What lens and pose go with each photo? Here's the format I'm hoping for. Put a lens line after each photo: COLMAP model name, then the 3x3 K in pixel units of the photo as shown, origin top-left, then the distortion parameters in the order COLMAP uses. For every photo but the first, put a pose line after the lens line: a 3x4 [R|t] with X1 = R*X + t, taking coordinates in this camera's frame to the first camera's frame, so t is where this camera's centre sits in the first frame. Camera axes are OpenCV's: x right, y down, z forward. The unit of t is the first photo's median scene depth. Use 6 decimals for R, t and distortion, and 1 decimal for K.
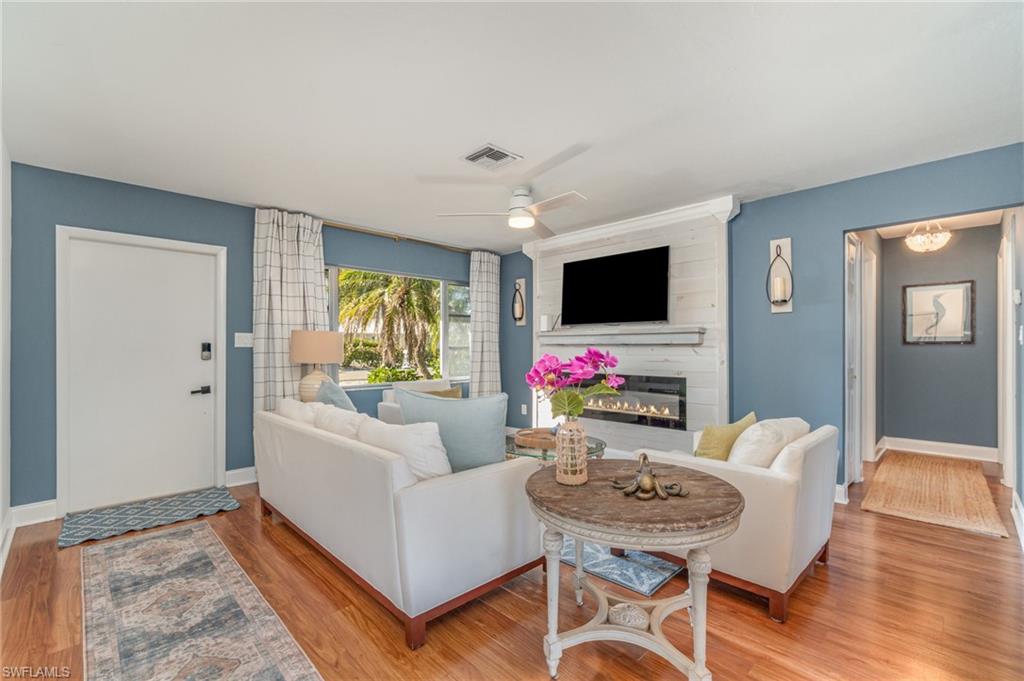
lens RADIAL K [[449.7, 0, 506.6], [0, 449.7, 342.6], [0, 0, 1]] dist [-0.003096, 0.000619]
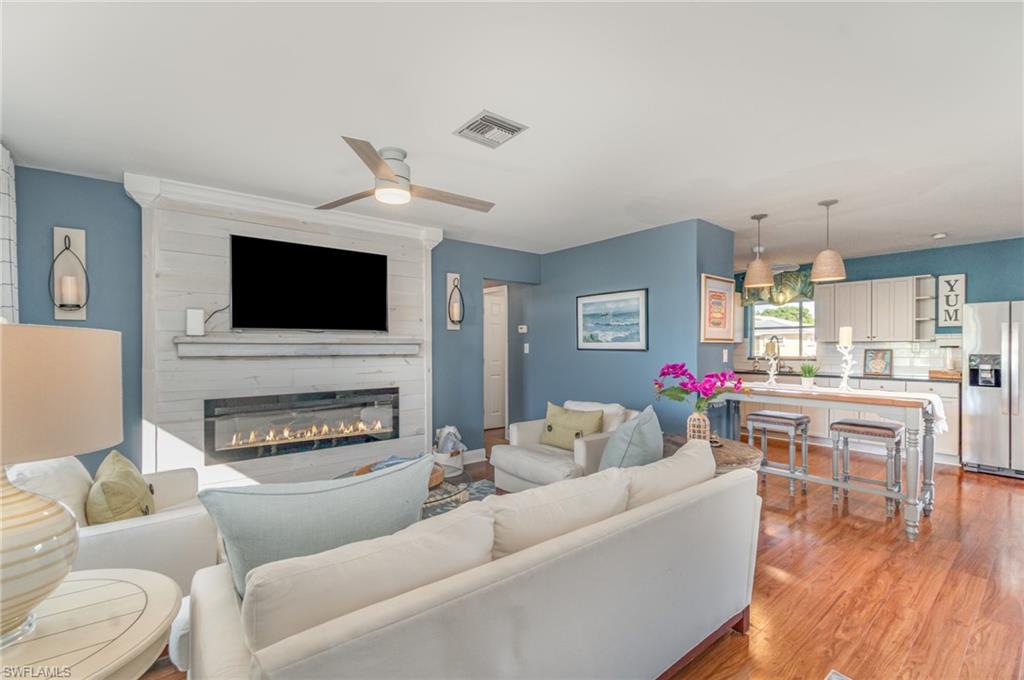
lens RADIAL K [[449.7, 0, 501.7], [0, 449.7, 345.4], [0, 0, 1]] dist [-0.003096, 0.000619]
pose [[0.095081, 0.004156, 0.995461, -0.611967], [-0.008498, 0.999958, -0.003363, -0.016228], [-0.995433, -0.008140, 0.095113, 0.659811]]
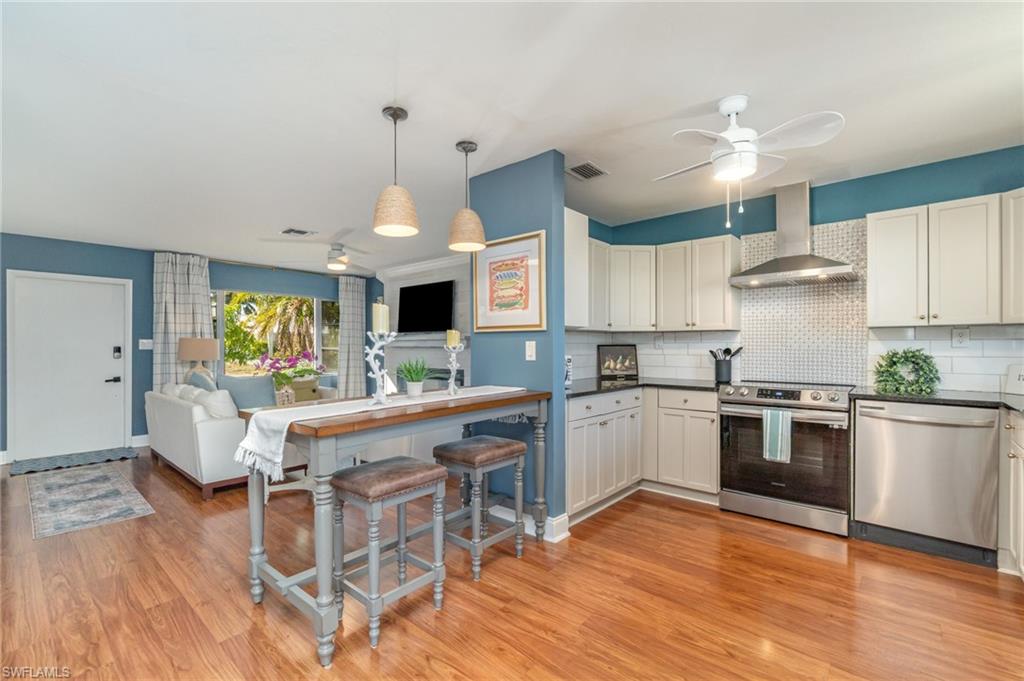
lens RADIAL K [[449.7, 0, 507.6], [0, 449.7, 341.3], [0, 0, 1]] dist [-0.003096, 0.000619]
pose [[0.997141, -0.000683, 0.075558, 0.432793], [0.000688, 1.000000, -0.000039, -0.014420], [-0.075558, 0.000091, 0.997141, -0.485754]]
